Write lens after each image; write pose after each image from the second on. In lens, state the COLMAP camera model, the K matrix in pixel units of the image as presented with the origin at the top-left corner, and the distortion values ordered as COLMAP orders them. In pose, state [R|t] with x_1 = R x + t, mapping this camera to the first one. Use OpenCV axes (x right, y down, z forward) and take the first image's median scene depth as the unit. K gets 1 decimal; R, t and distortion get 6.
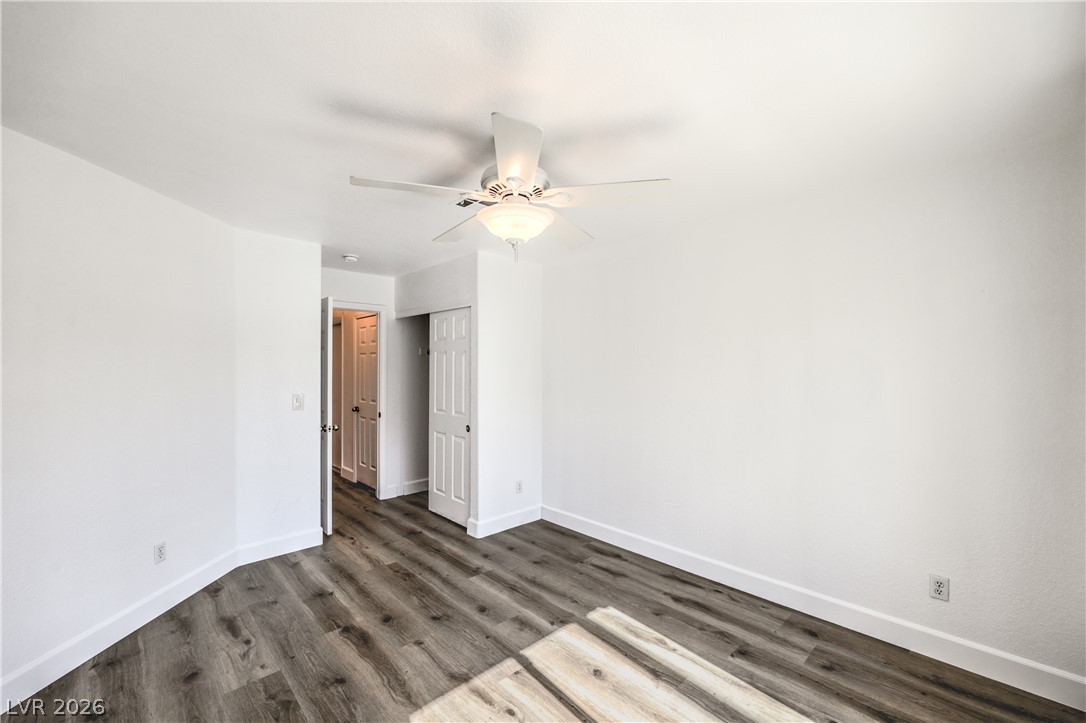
lens RADIAL K [[439.2, 0, 549.2], [0, 439.2, 360.7], [0, 0, 1]] dist [-0.003830, 0.000660]
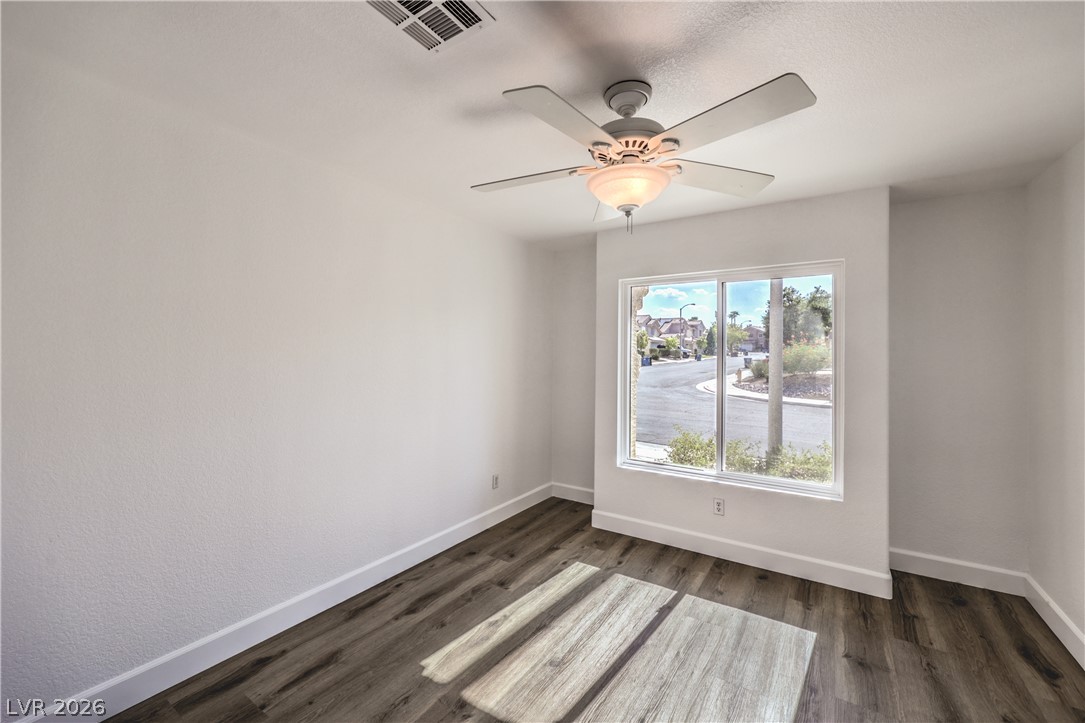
lens RADIAL K [[438.8, 0, 544.6], [0, 438.8, 357.8], [0, 0, 1]] dist [-0.003830, 0.000660]
pose [[-0.216950, -0.010398, 0.976127, -0.659716], [-0.025879, 0.999653, 0.004897, 0.025766], [-0.975840, -0.024199, -0.217144, 1.001106]]
